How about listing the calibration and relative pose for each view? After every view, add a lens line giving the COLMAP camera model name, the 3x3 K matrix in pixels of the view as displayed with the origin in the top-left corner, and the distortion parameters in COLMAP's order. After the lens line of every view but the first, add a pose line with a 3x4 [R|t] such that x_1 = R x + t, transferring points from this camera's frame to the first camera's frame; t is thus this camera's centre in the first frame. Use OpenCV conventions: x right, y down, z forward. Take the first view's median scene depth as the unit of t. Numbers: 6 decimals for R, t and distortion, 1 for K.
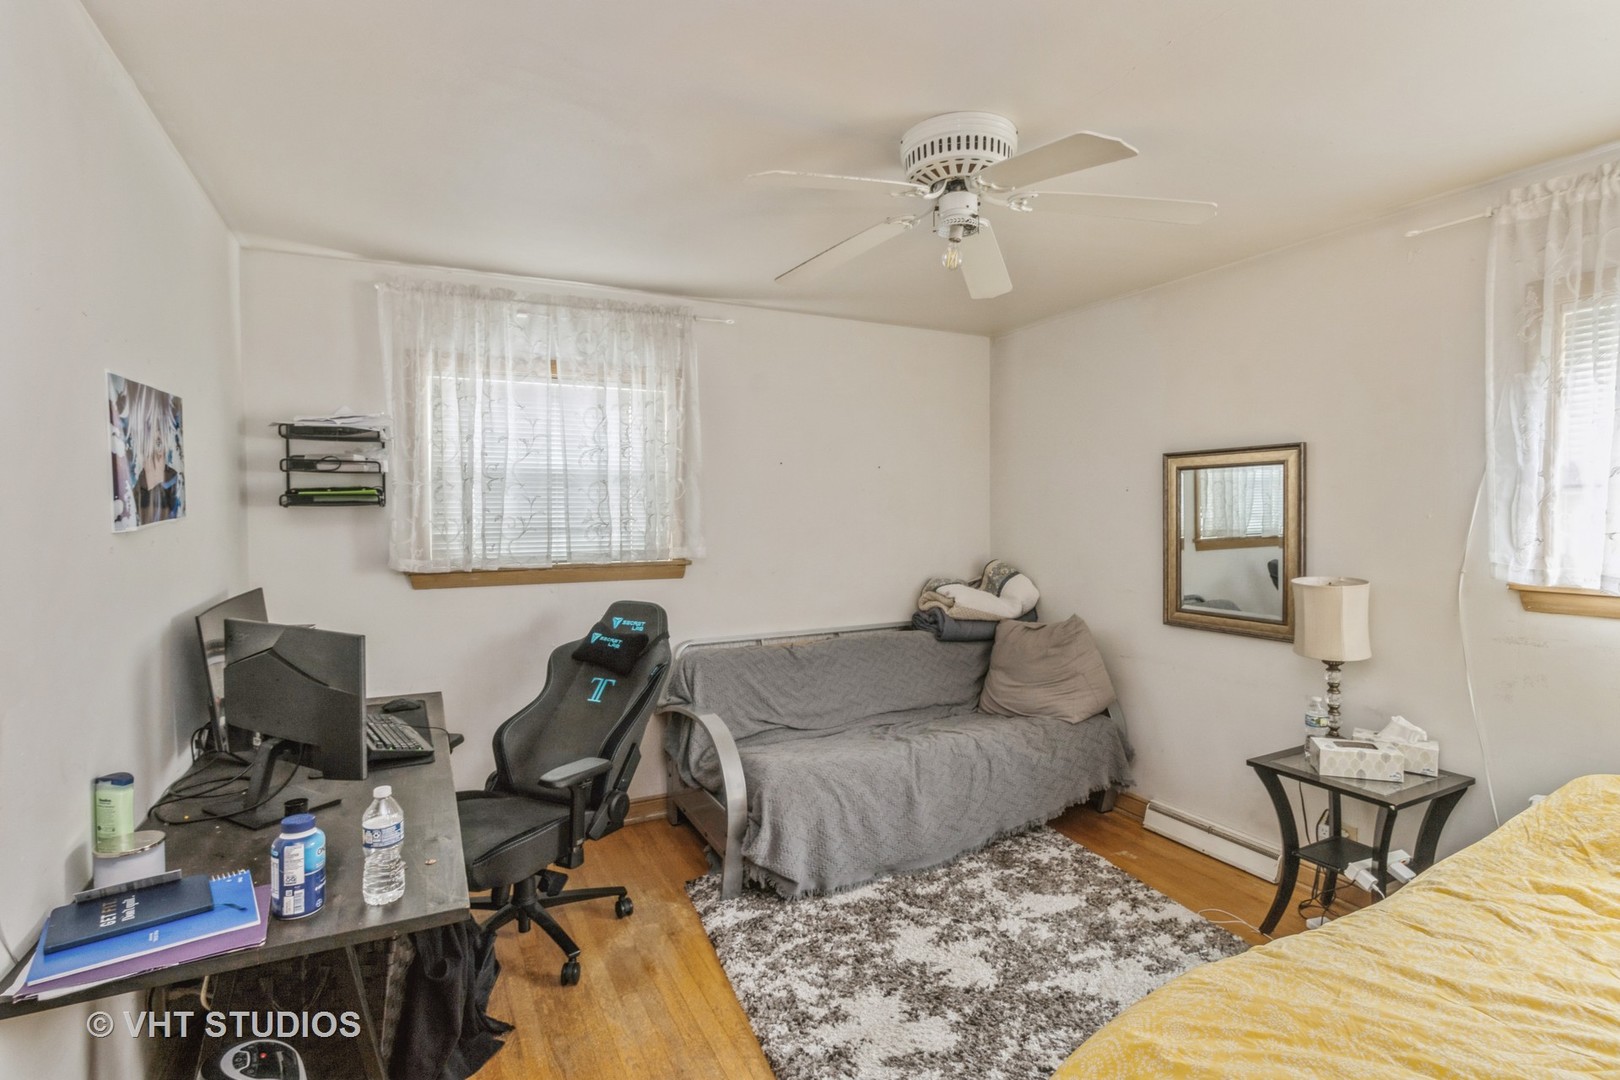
lens RADIAL K [[768.8, 0, 803.5], [0, 768.8, 532.4], [0, 0, 1]] dist [0.004440, 0.000537]
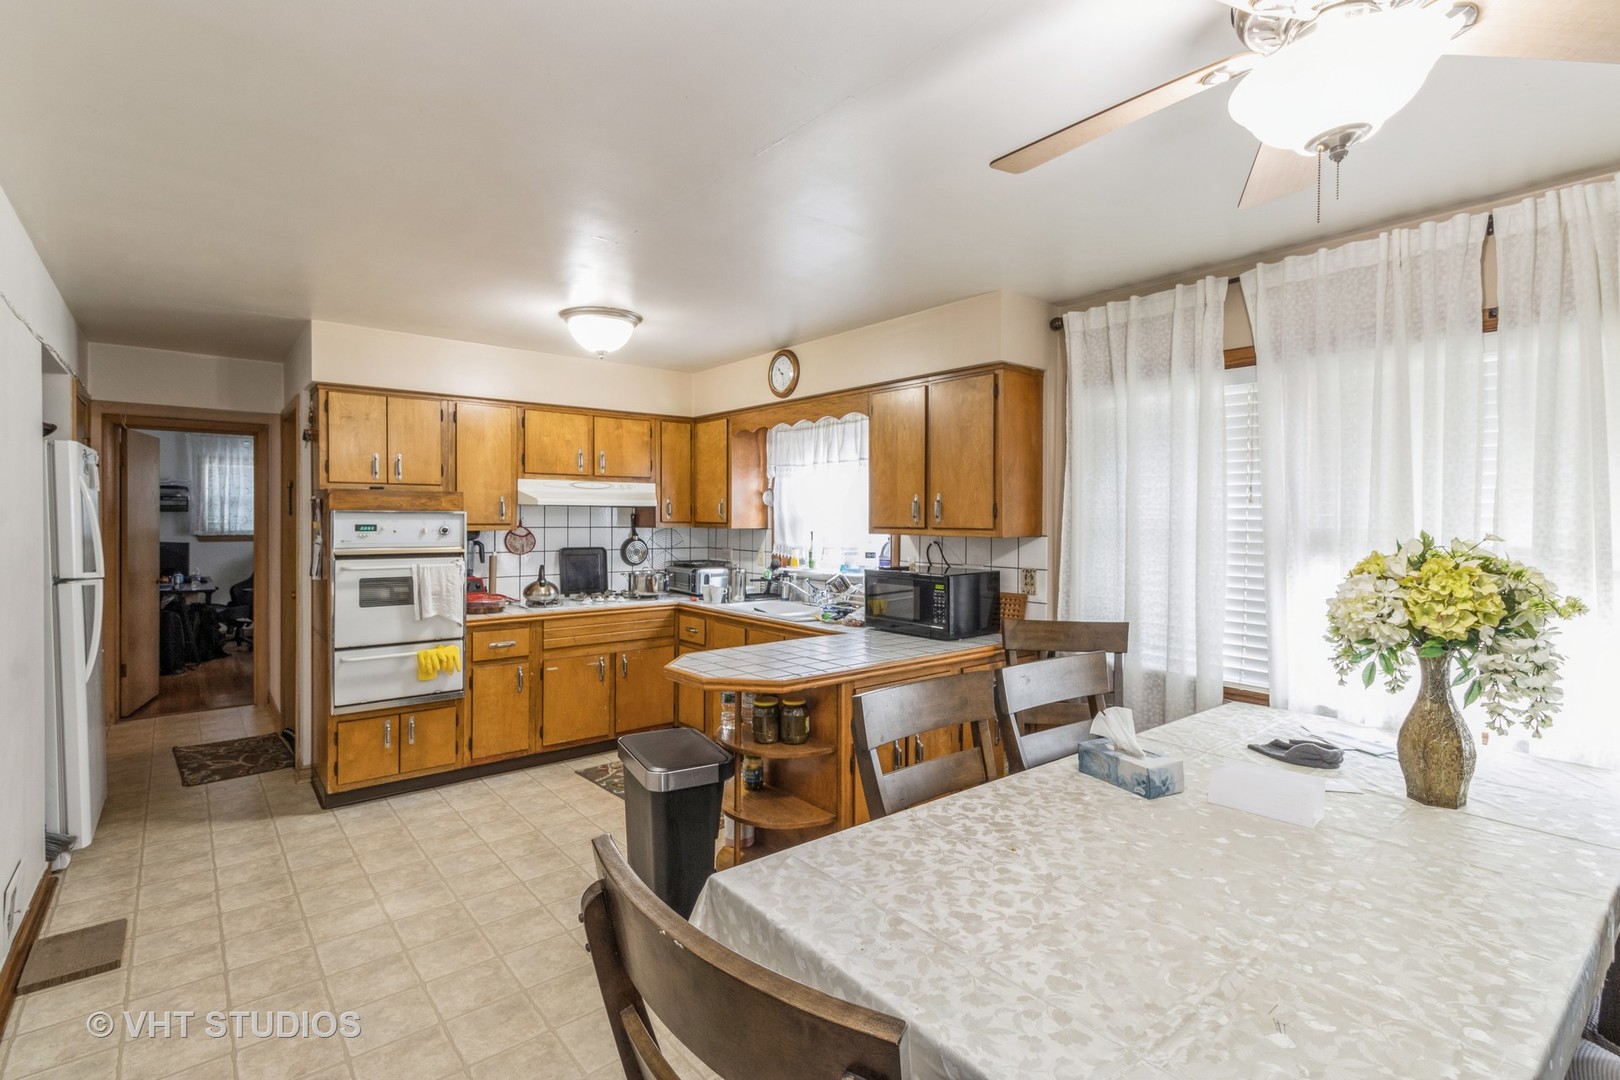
lens RADIAL K [[768.8, 0, 817.6], [0, 768.8, 535.3], [0, 0, 1]] dist [0.004440, 0.000537]
pose [[0.976335, 0.006113, 0.216178, 1.074242], [-0.004178, 0.999947, -0.009406, 0.068096], [-0.216224, 0.008280, 0.976309, -2.211738]]
